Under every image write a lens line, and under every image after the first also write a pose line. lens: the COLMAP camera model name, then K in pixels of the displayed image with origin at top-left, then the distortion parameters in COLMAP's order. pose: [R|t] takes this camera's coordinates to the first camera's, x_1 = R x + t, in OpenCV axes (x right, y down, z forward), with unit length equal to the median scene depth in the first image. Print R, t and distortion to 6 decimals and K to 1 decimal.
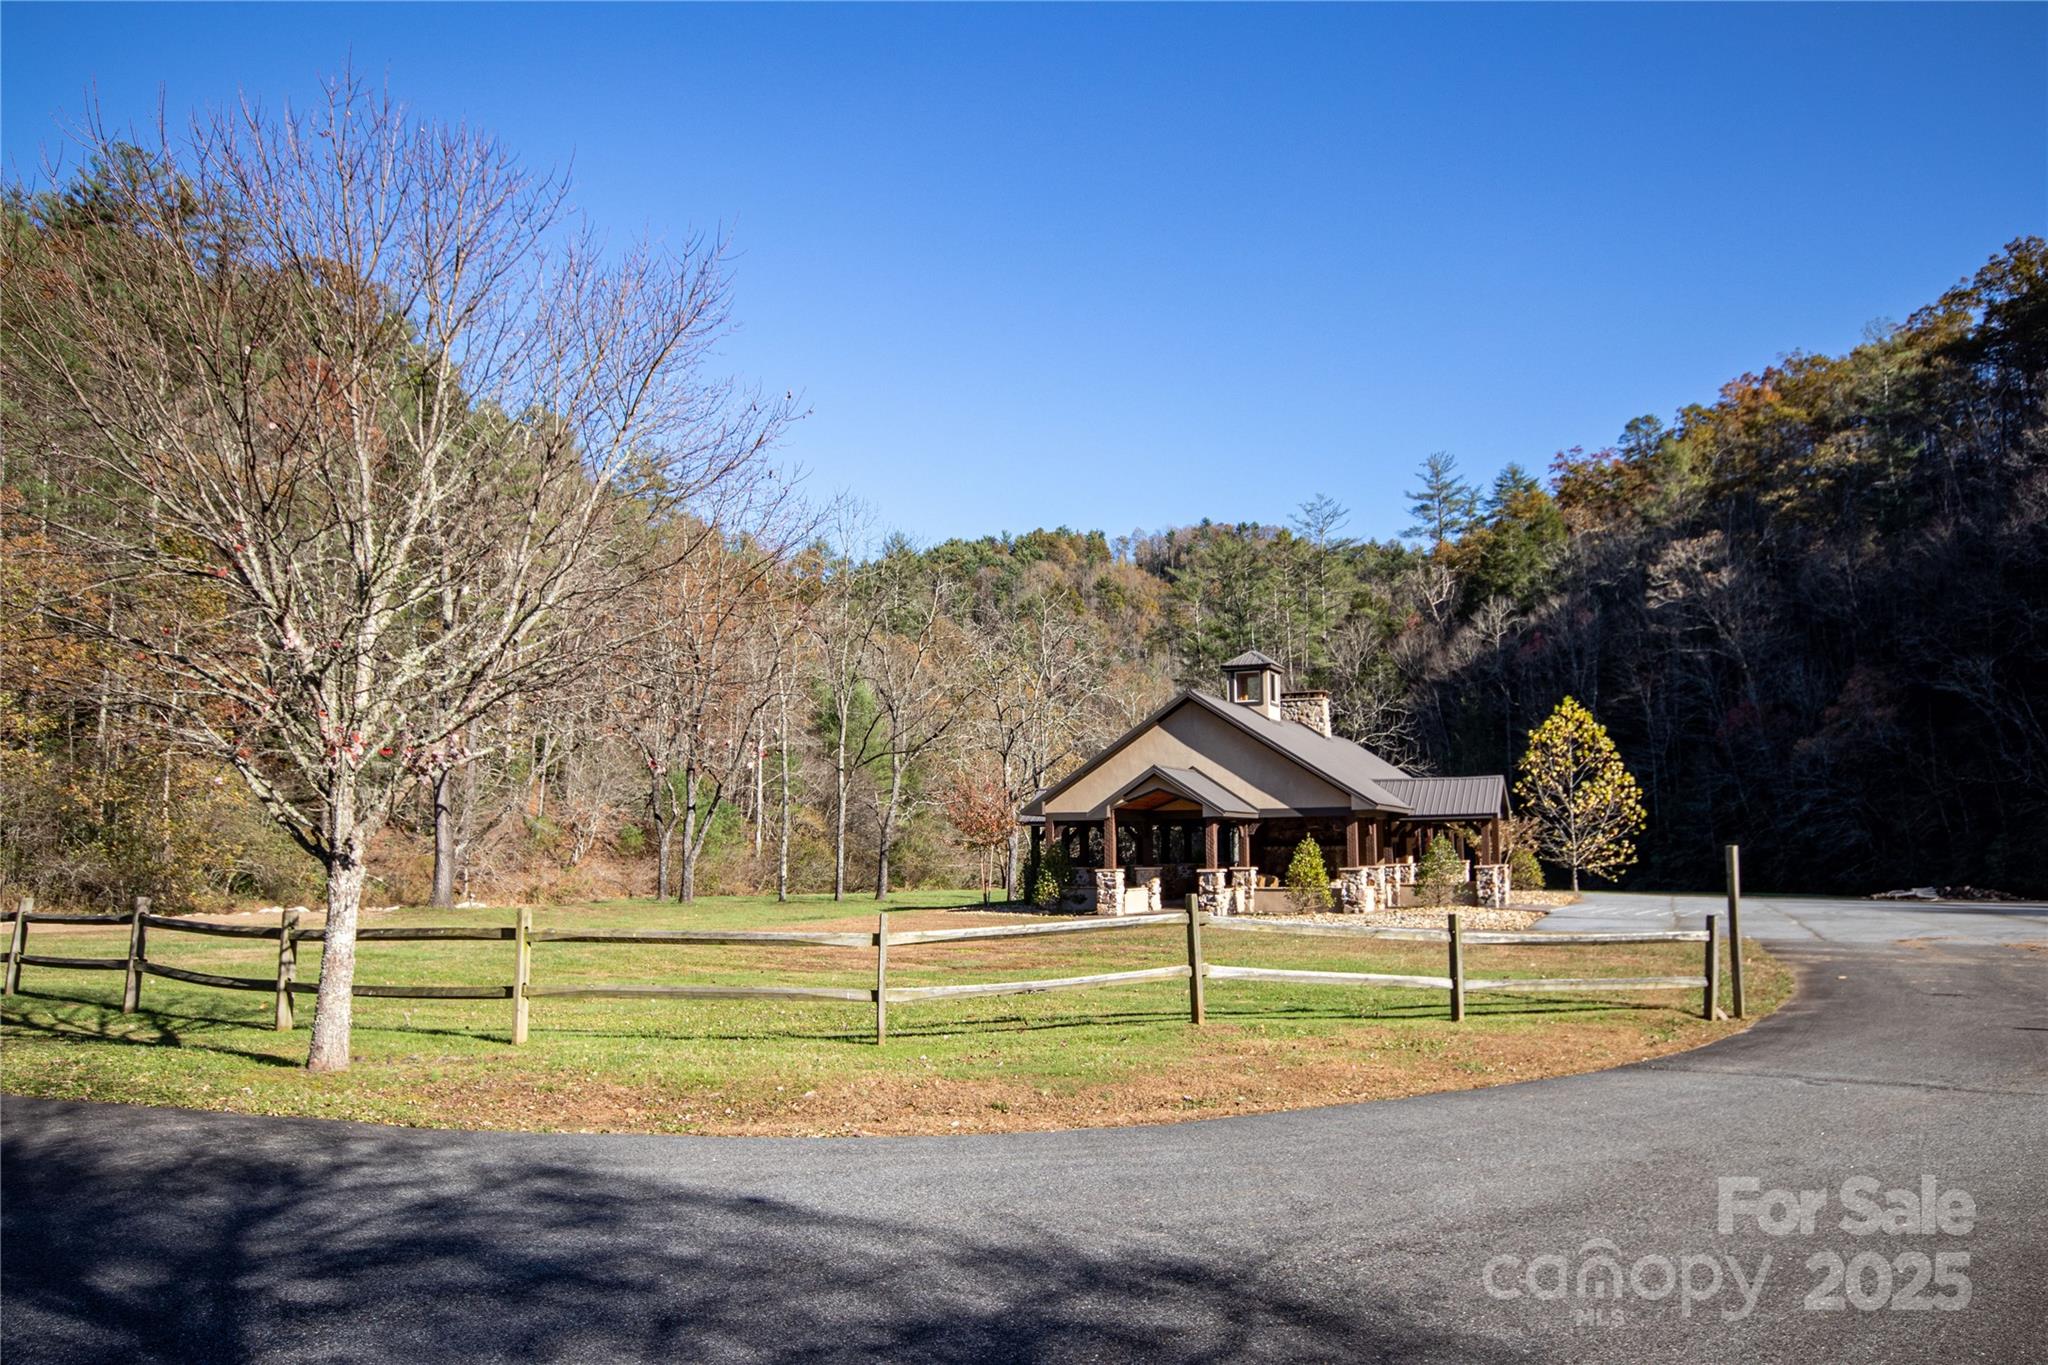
lens RADIAL K [[1441.8, 0, 1024.0], [0, 1441.8, 682.5], [0, 0, 1]] dist [0.001534, 0.000180]
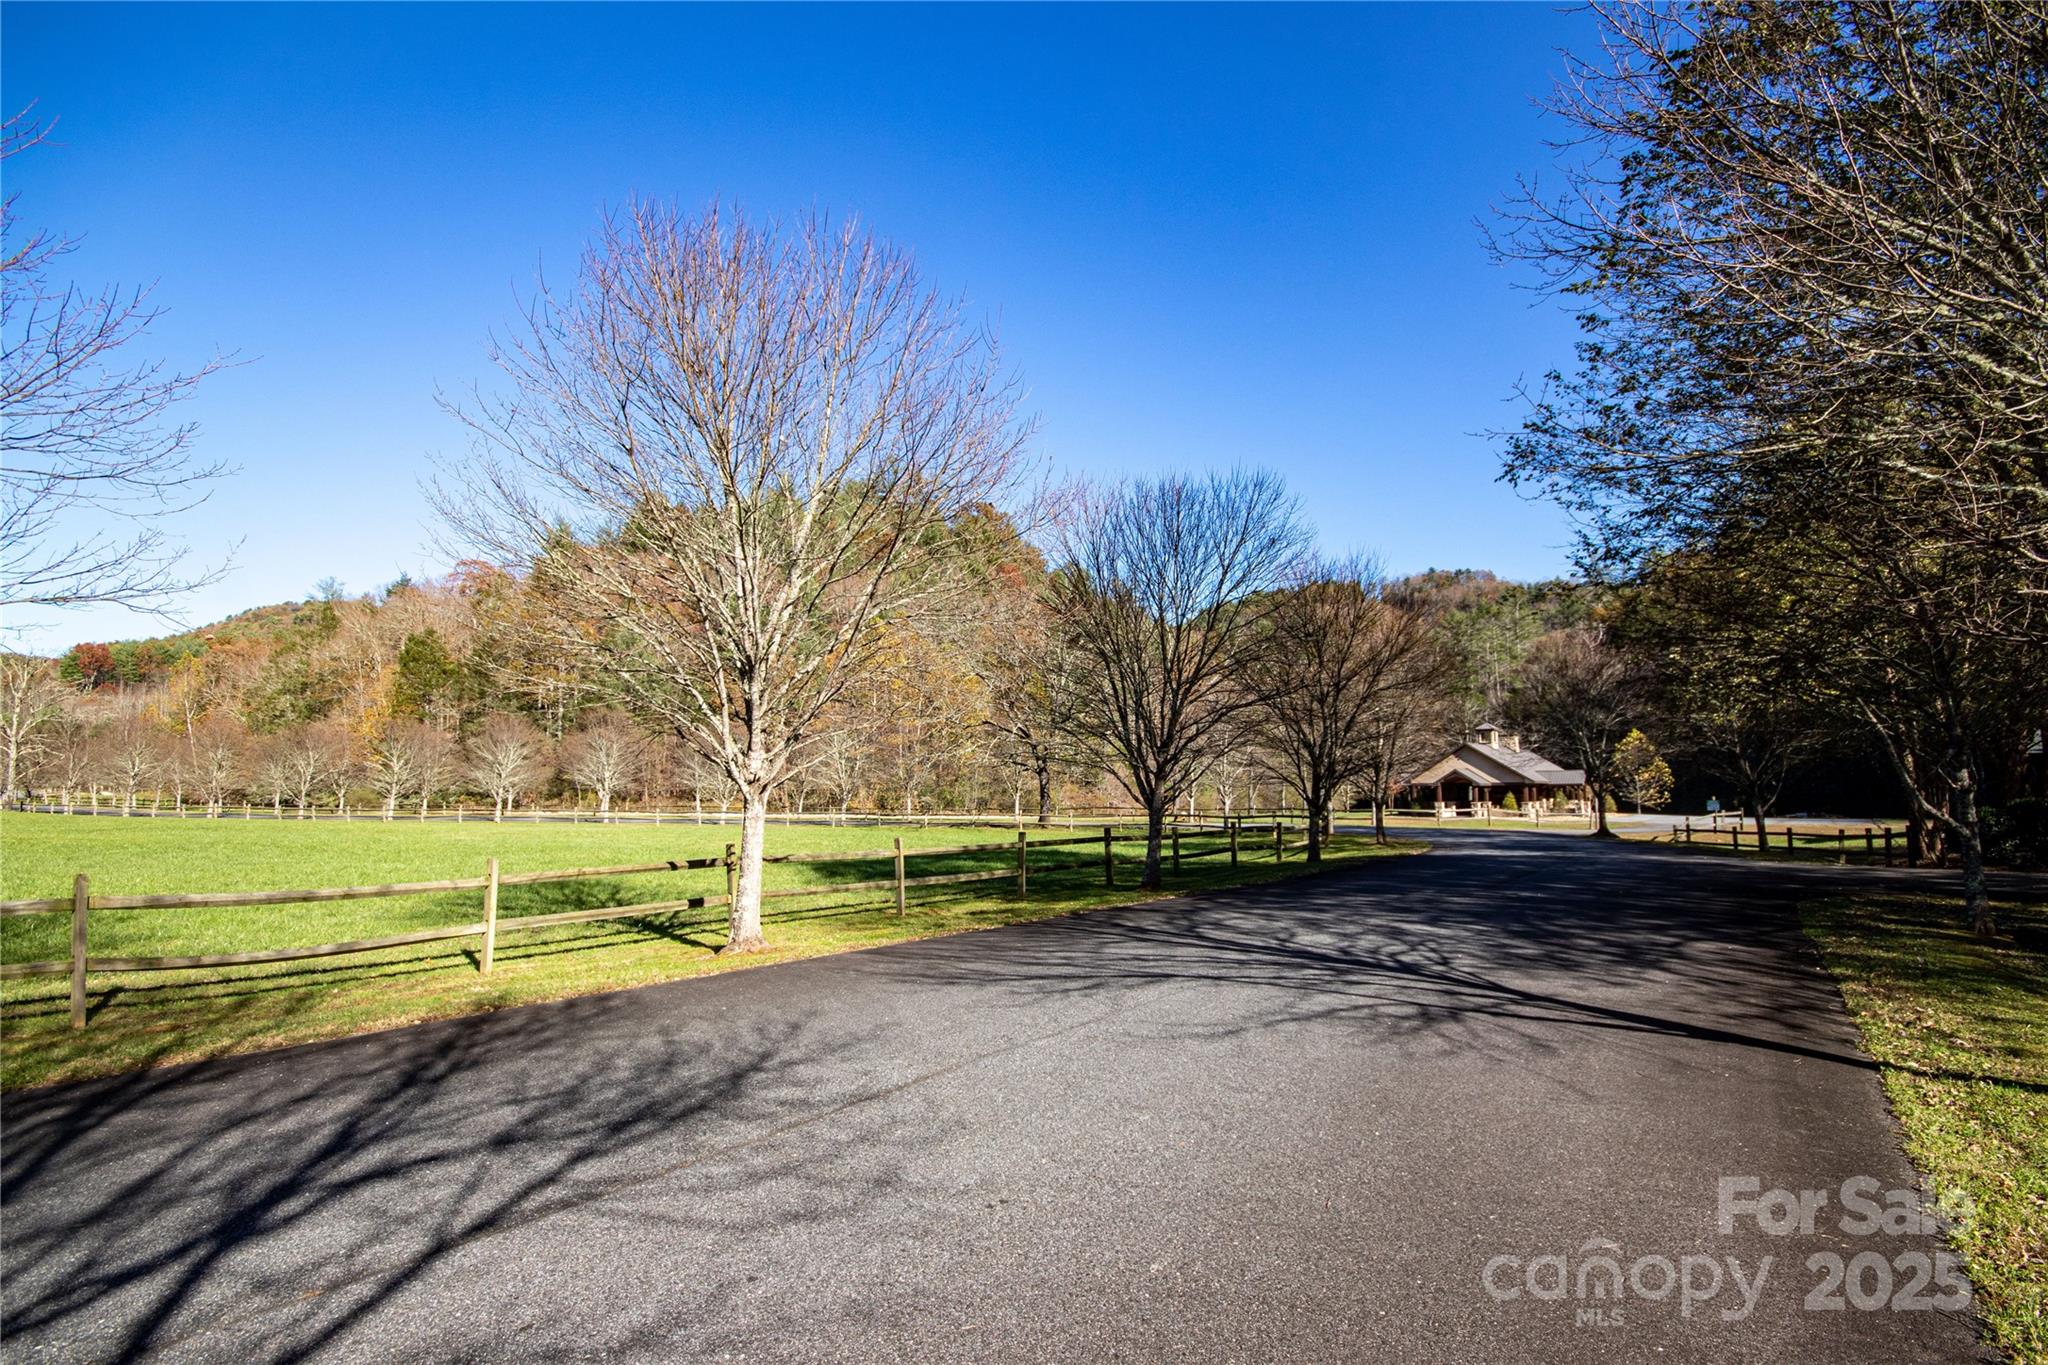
lens RADIAL K [[986.7, 0, 1029.0], [0, 986.7, 691.9], [0, 0, 1]] dist [0.039677, -0.026000]
pose [[0.967131, -0.021186, -0.253394, -0.206673], [0.025968, 0.999542, 0.015539, -0.136214], [0.252949, -0.021608, 0.967238, -1.070058]]
